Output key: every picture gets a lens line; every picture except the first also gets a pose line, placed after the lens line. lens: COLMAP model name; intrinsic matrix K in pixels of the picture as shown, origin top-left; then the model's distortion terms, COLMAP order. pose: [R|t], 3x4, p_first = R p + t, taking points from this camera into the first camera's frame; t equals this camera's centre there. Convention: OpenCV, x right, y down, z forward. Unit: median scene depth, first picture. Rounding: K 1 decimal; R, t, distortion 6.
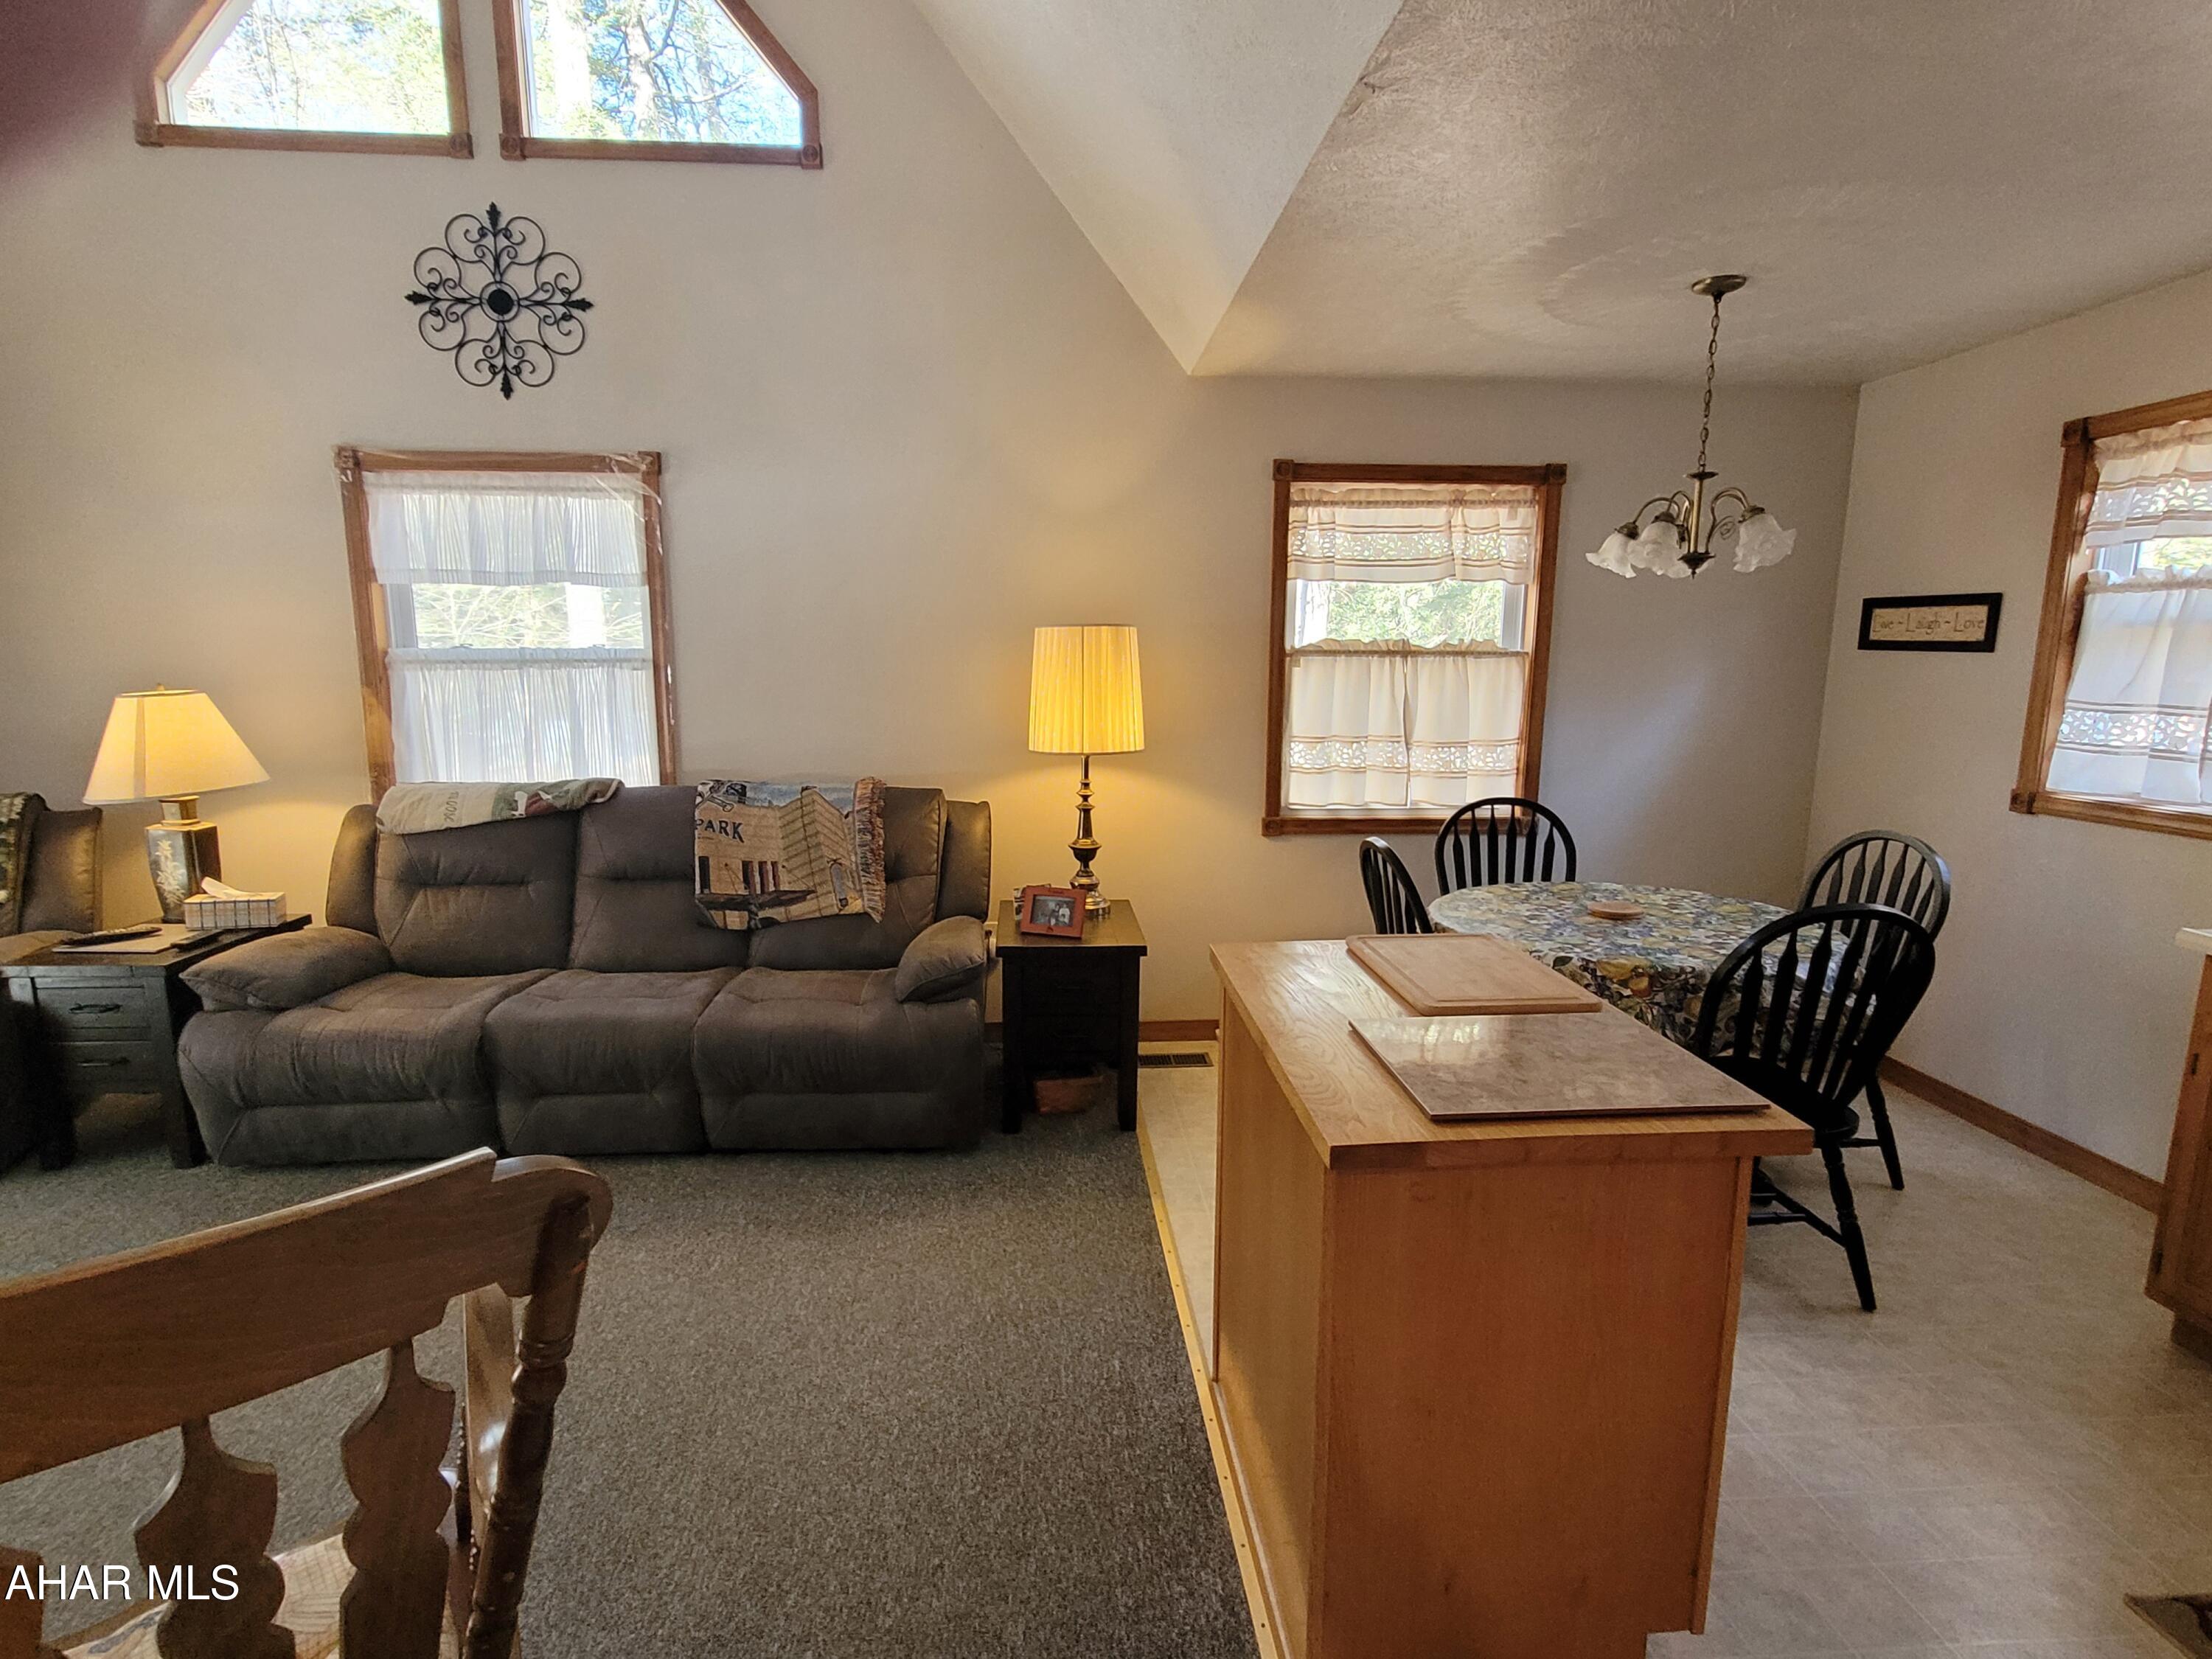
lens RADIAL K [[1096.0, 0, 1104.0], [0, 1096.0, 836.8], [0, 0, 1]] dist [0.005988, -0.001777]
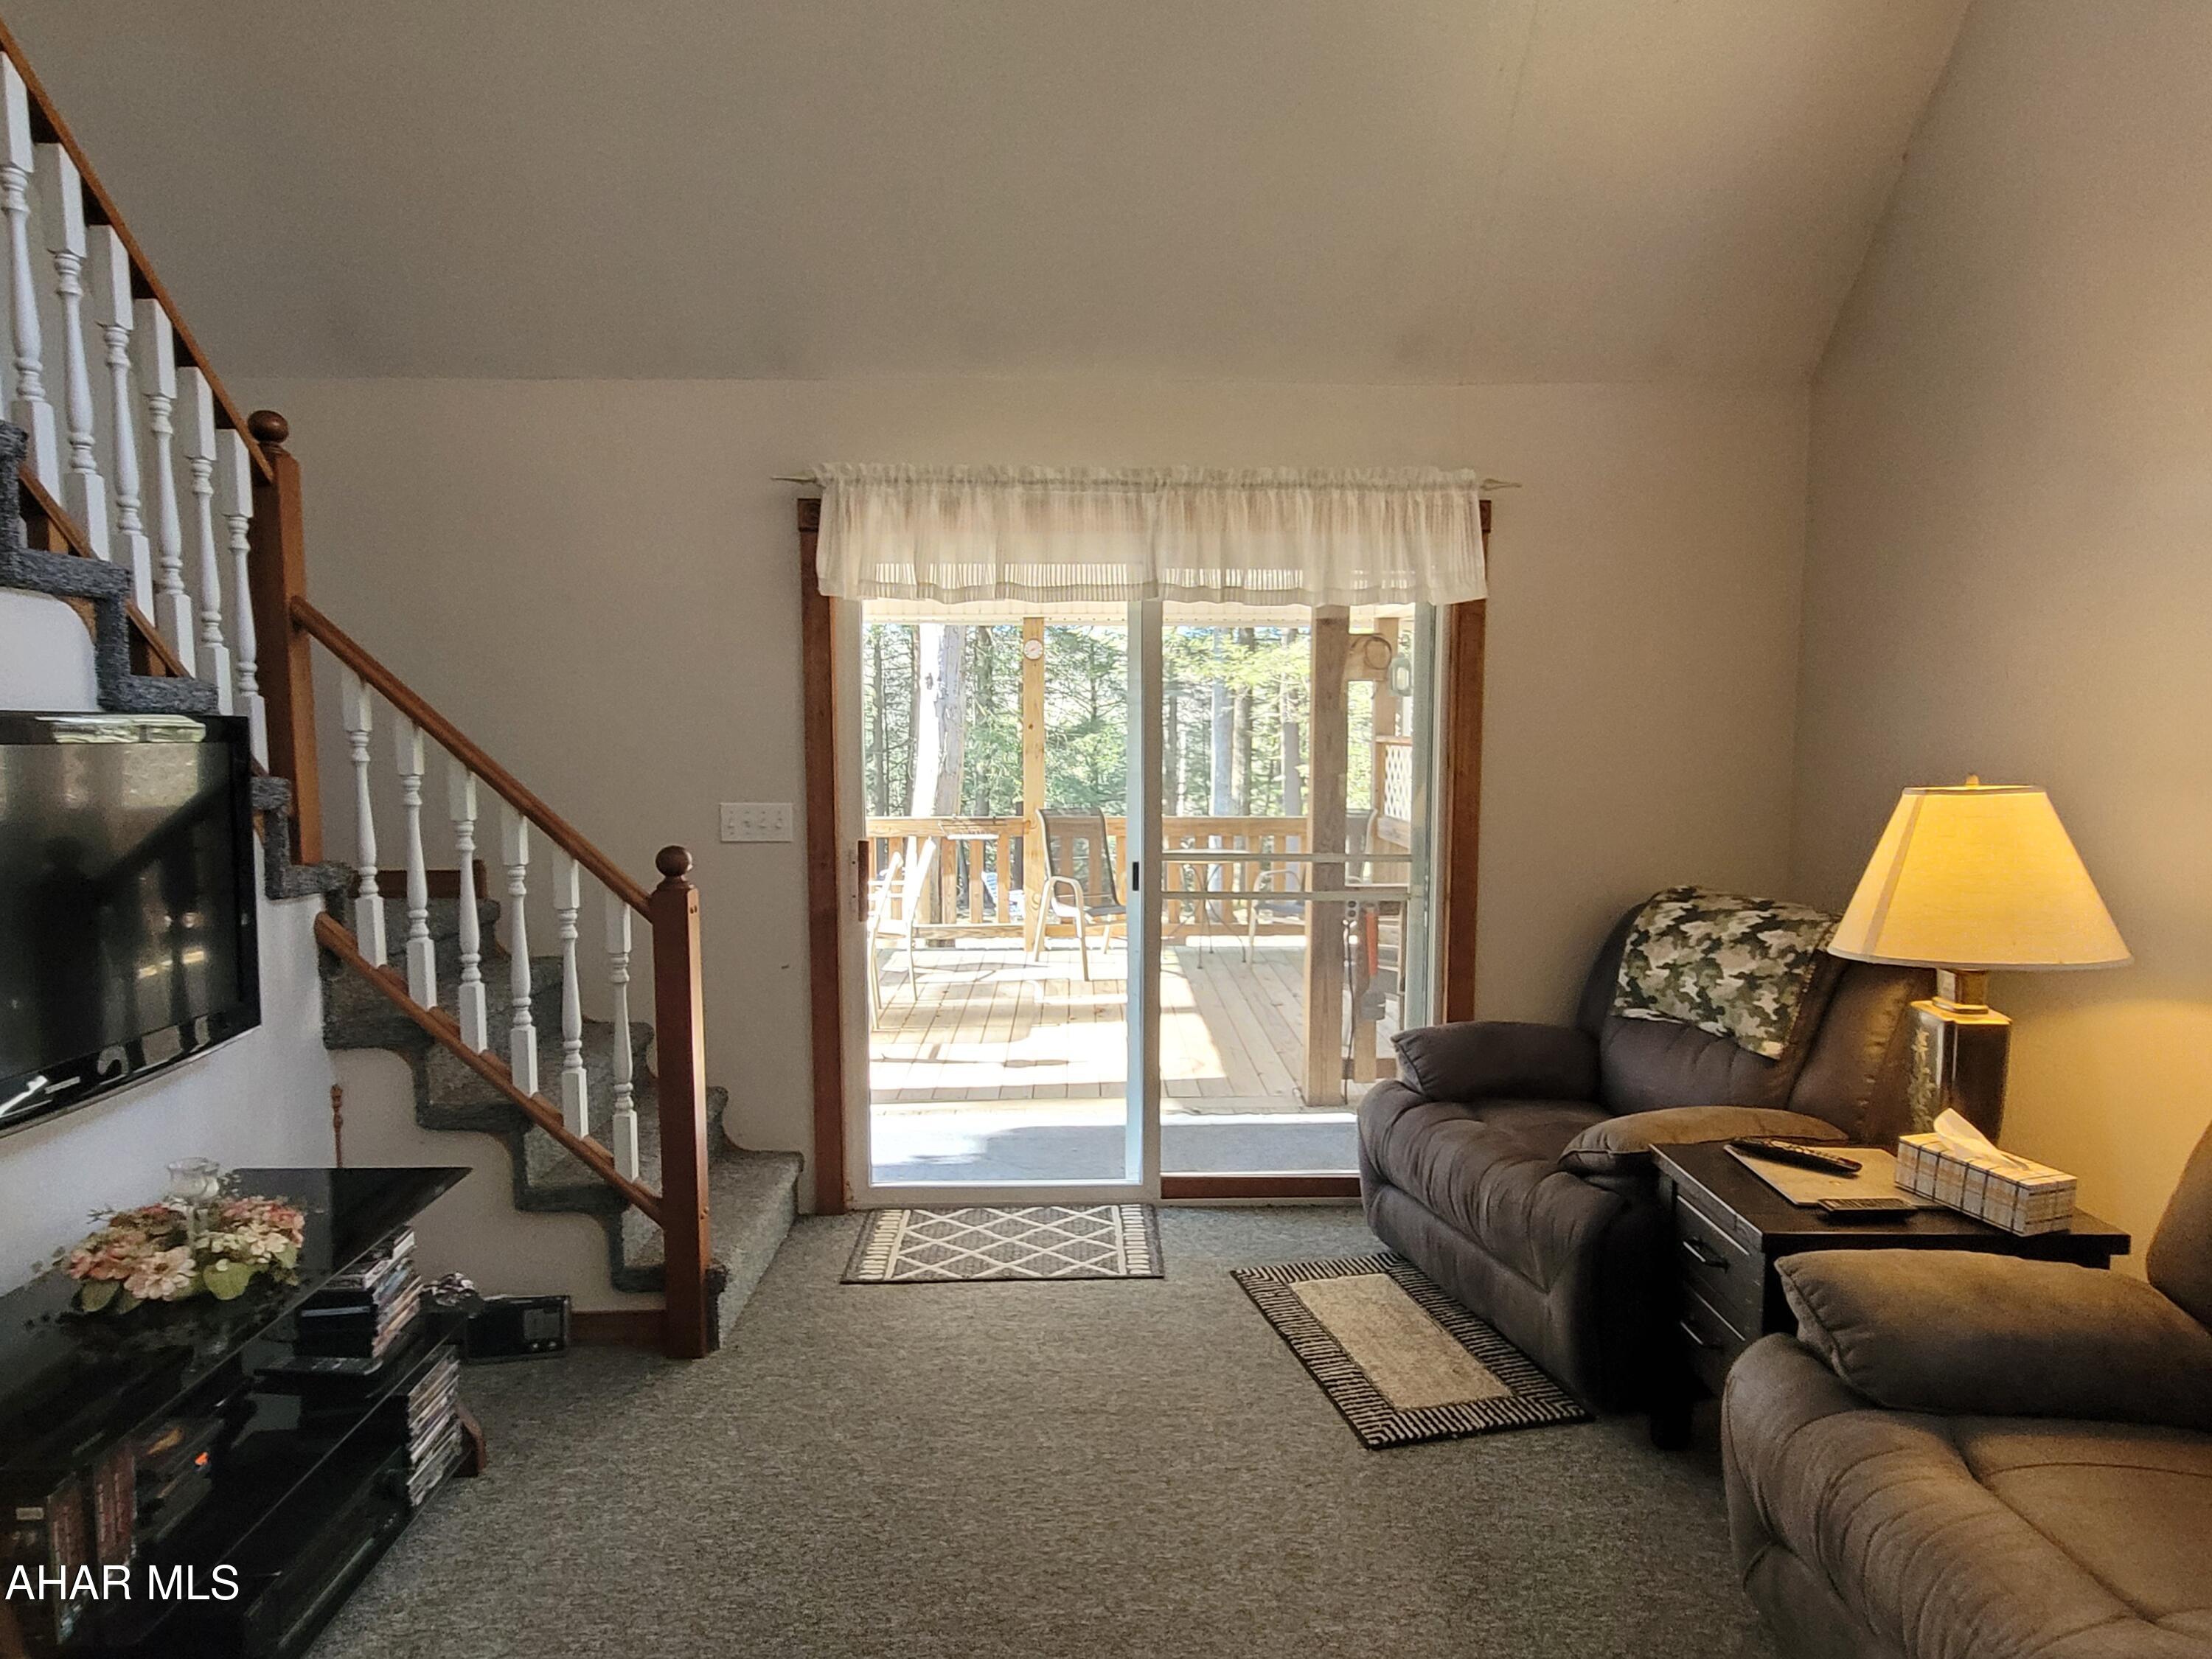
lens RADIAL K [[1274.4, 0, 1087.5], [0, 1274.4, 824.9], [0, 0, 1]] dist [-0.001545, 0.001502]
pose [[-0.059465, 0.077446, -0.995222, -0.127127], [-0.164936, 0.982520, 0.086313, -0.086034], [0.984510, 0.169281, -0.045652, 0.521669]]
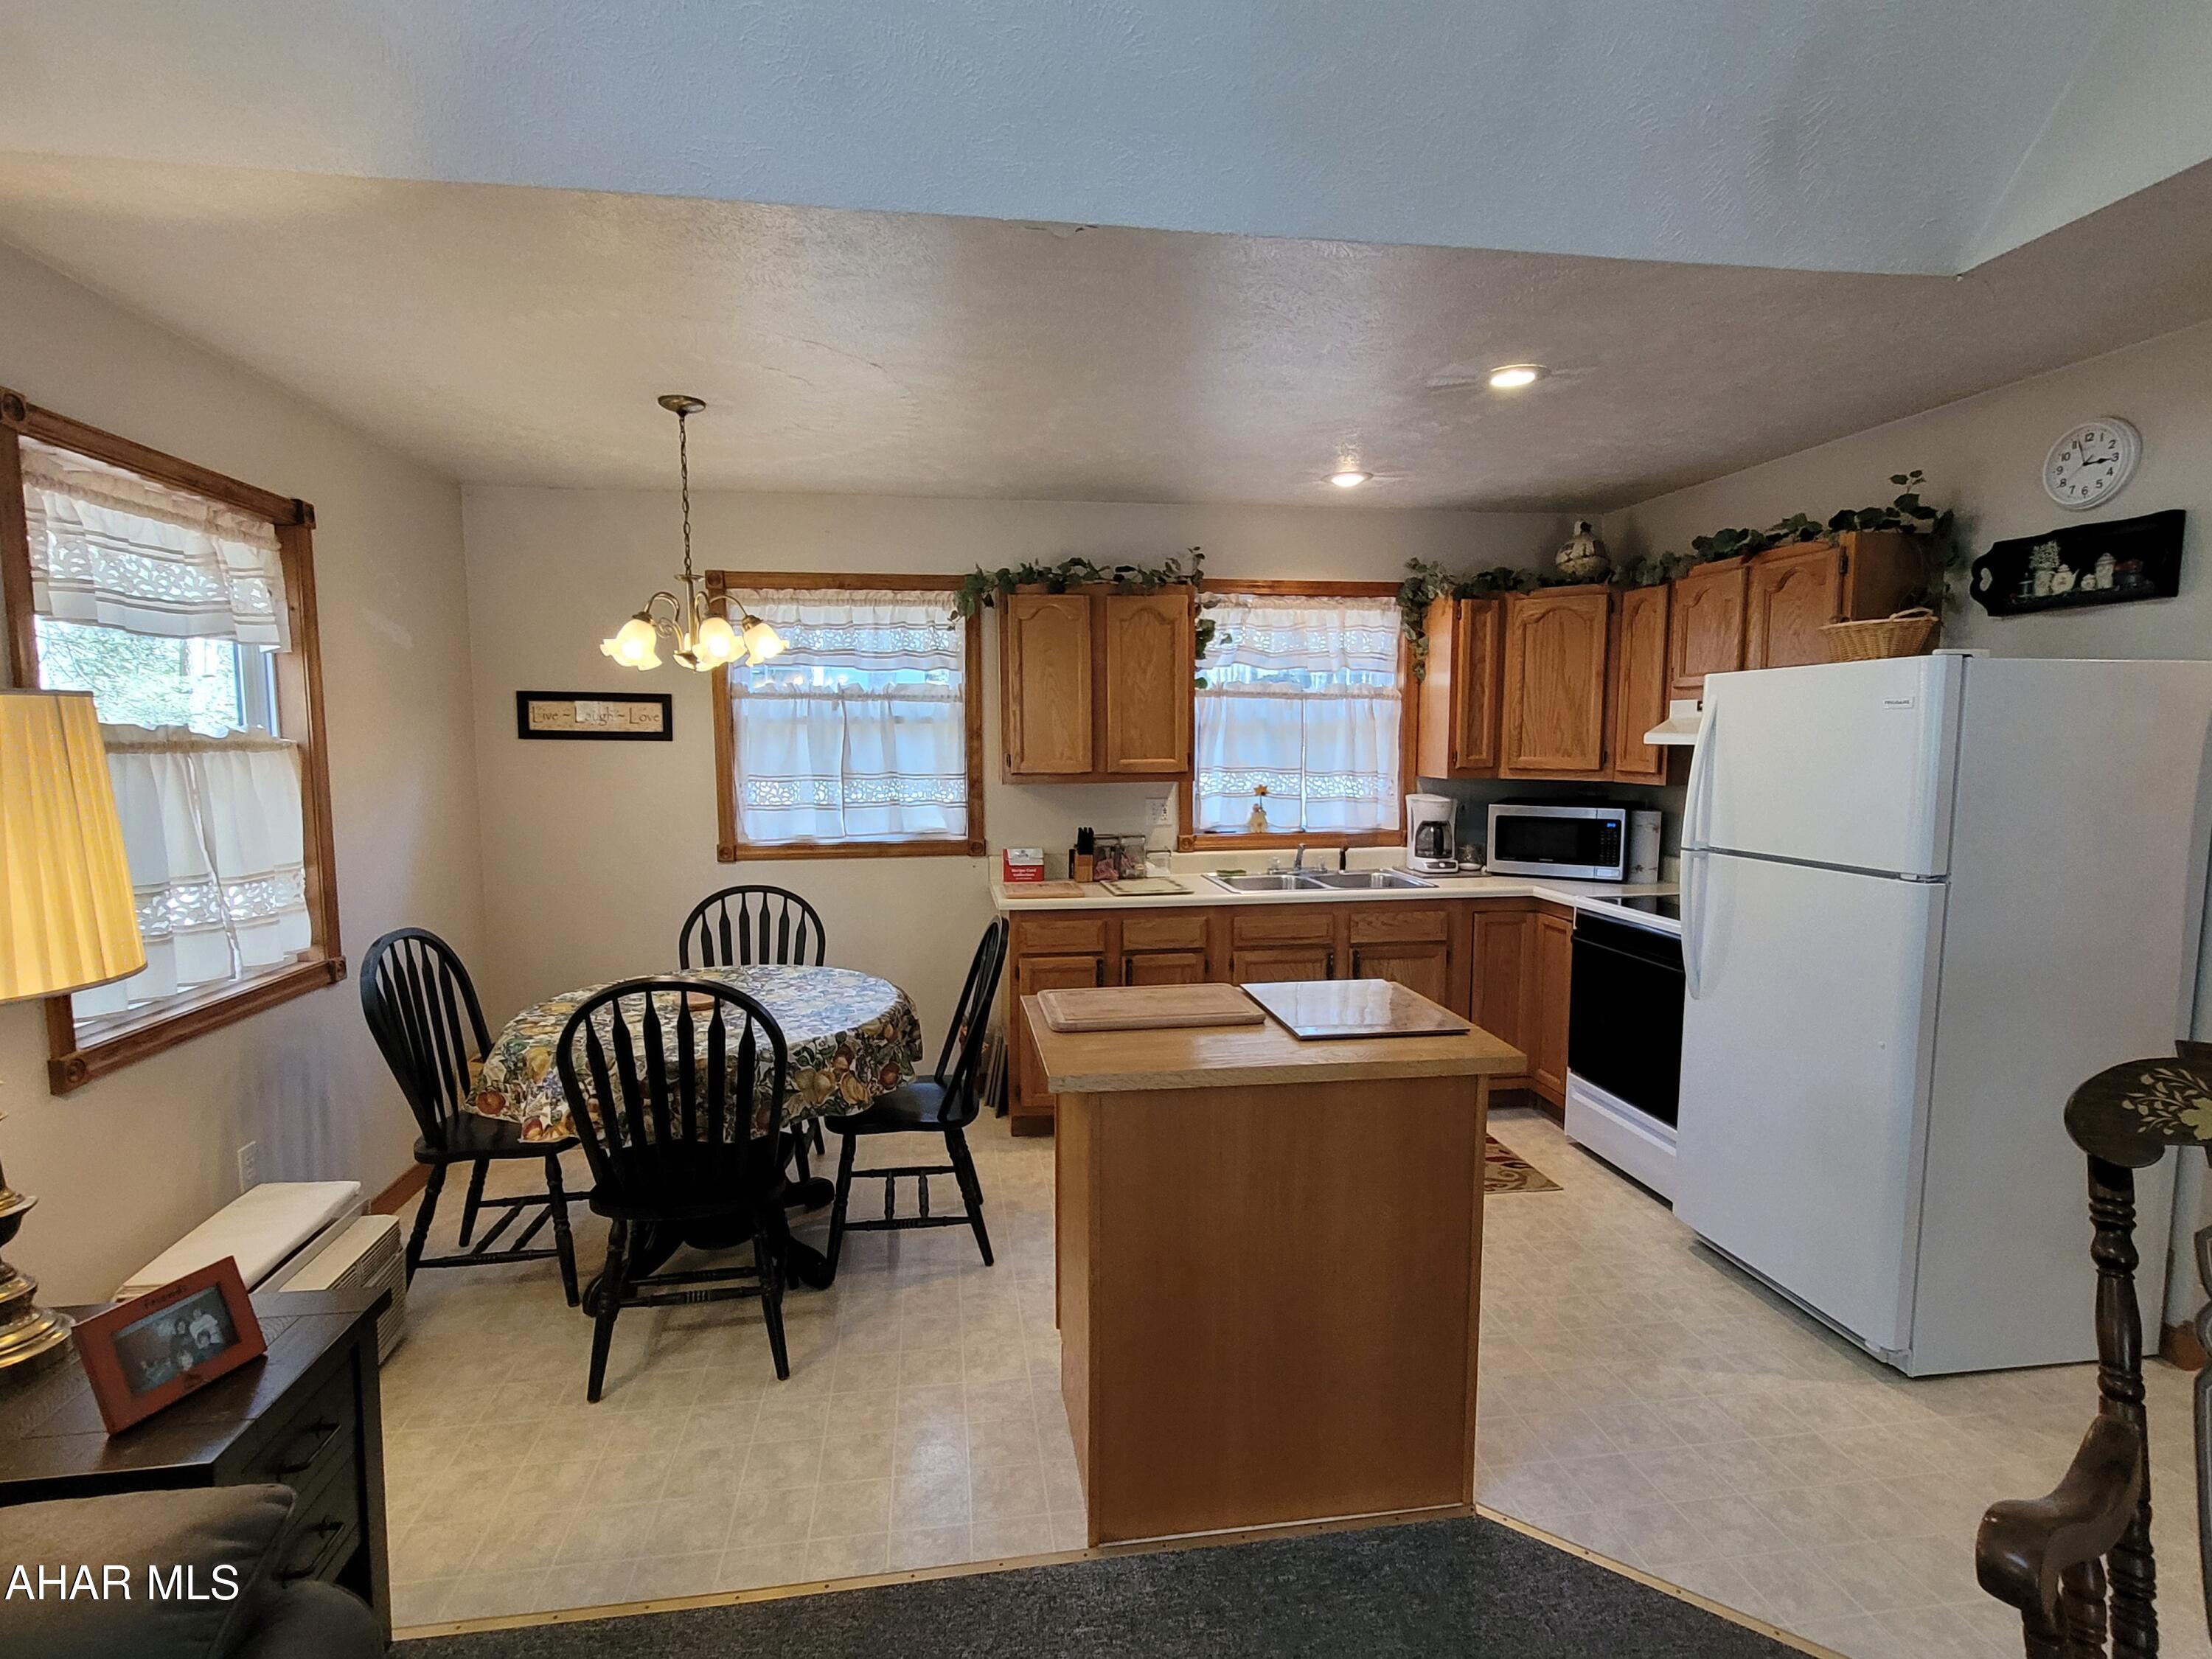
lens RADIAL K [[1096.0, 0, 1100.1], [0, 1096.0, 836.4], [0, 0, 1]] dist [0.005988, -0.001777]
pose [[-0.078860, -0.093045, 0.992534, -0.464306], [0.167446, 0.980253, 0.105197, -0.106871], [-0.982722, 0.174491, -0.061723, 0.595233]]
